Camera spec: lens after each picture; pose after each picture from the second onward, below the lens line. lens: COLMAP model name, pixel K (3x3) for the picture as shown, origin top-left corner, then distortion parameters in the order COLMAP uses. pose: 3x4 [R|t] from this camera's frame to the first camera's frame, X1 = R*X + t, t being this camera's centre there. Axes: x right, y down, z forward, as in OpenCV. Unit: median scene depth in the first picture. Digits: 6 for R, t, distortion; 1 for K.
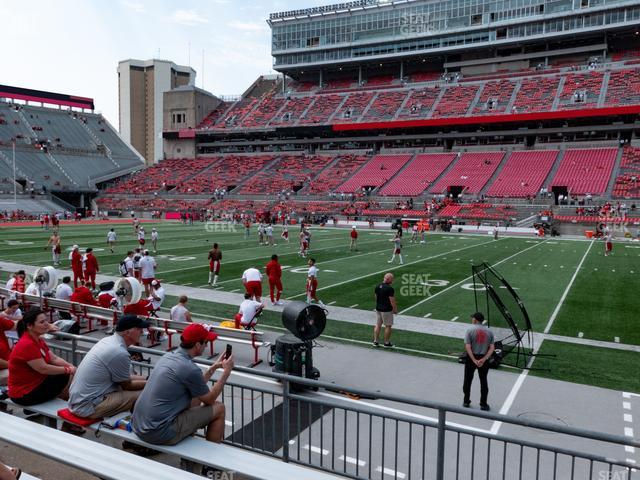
lens RADIAL K [[510.9, 0, 322.1], [0, 510.9, 239.7], [0, 0, 1]] dist [-0.033256, 0.064727]
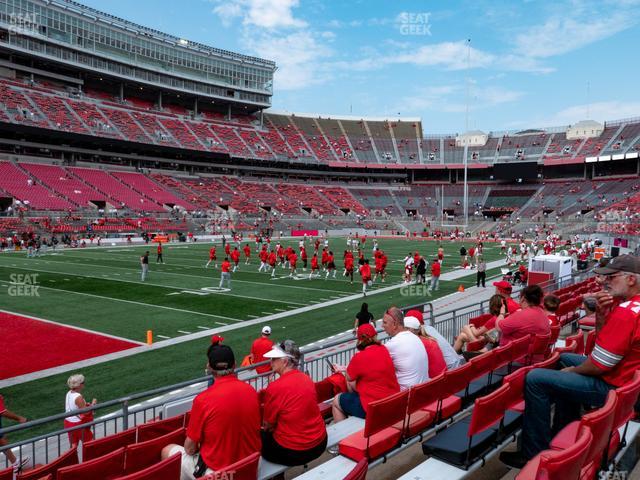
lens RADIAL K [[507.7, 0, 320.3], [0, 507.7, 239.6], [0, 0, 1]] dist [-0.048572, 0.070650]
pose [[0.058730, -0.059894, 0.996476, -0.532241], [0.068845, 0.996065, 0.055811, -0.038879], [-0.995897, 0.065325, 0.062622, 0.359001]]
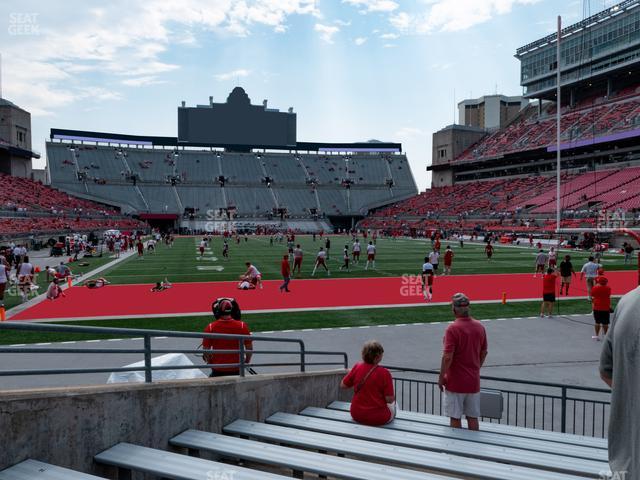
lens RADIAL K [[515.3, 0, 322.1], [0, 515.3, 239.6], [0, 0, 1]] dist [-0.033524, 0.075790]
pose [[0.702253, 0.010269, -0.711853, 0.424721], [-0.043851, 0.998621, -0.028853, 0.014045], [0.710576, 0.051477, 0.701735, -0.048847]]
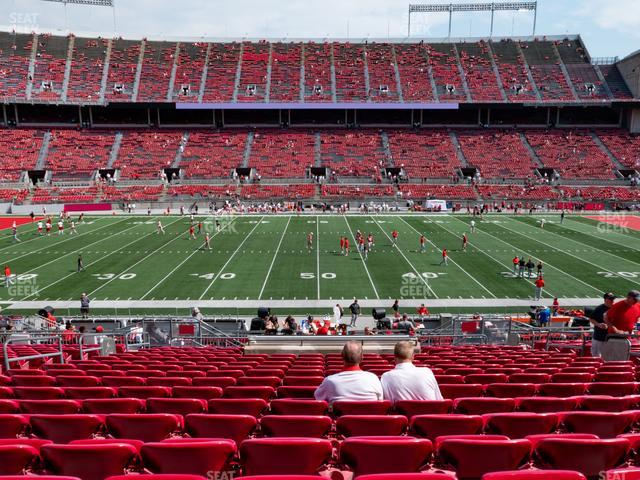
lens RADIAL K [[505.9, 0, 321.5], [0, 505.9, 240.7], [0, 0, 1]] dist [-0.032836, 0.053331]
pose [[-0.861227, 0.076921, -0.502365, 0.244771], [-0.051736, 0.970075, 0.237229, -0.113212], [0.505580, 0.230298, -0.831476, 0.777896]]
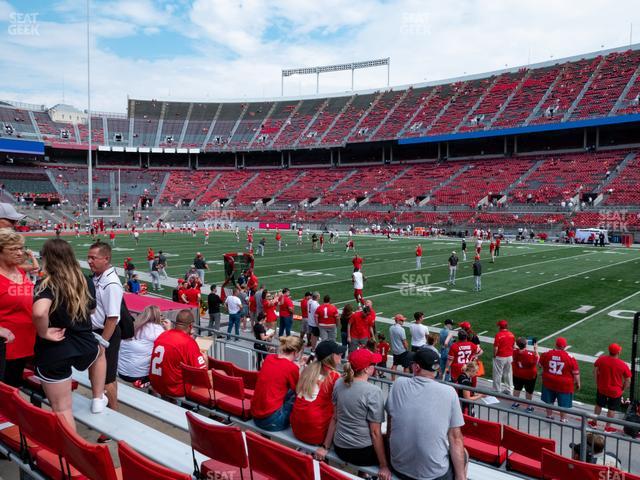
lens RADIAL K [[497.9, 0, 322.7], [0, 497.9, 242.0], [0, 0, 1]] dist [-0.048066, 0.061811]
pose [[-0.968721, -0.037837, 0.245251, -0.125878], [-0.002458, 0.989722, 0.142986, -0.063744], [-0.248140, 0.137911, -0.958857, 0.789906]]
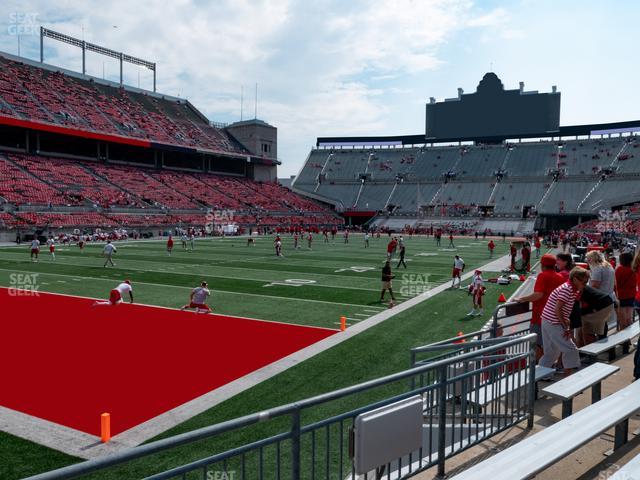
lens RADIAL K [[509.8, 0, 319.8], [0, 509.8, 241.9], [0, 0, 1]] dist [-0.042266, 0.068620]
pose [[0.044205, 0.035233, -0.998401, 0.530413], [-0.088365, 0.995599, 0.031221, -0.018077], [0.995107, 0.086844, 0.047124, 0.346621]]
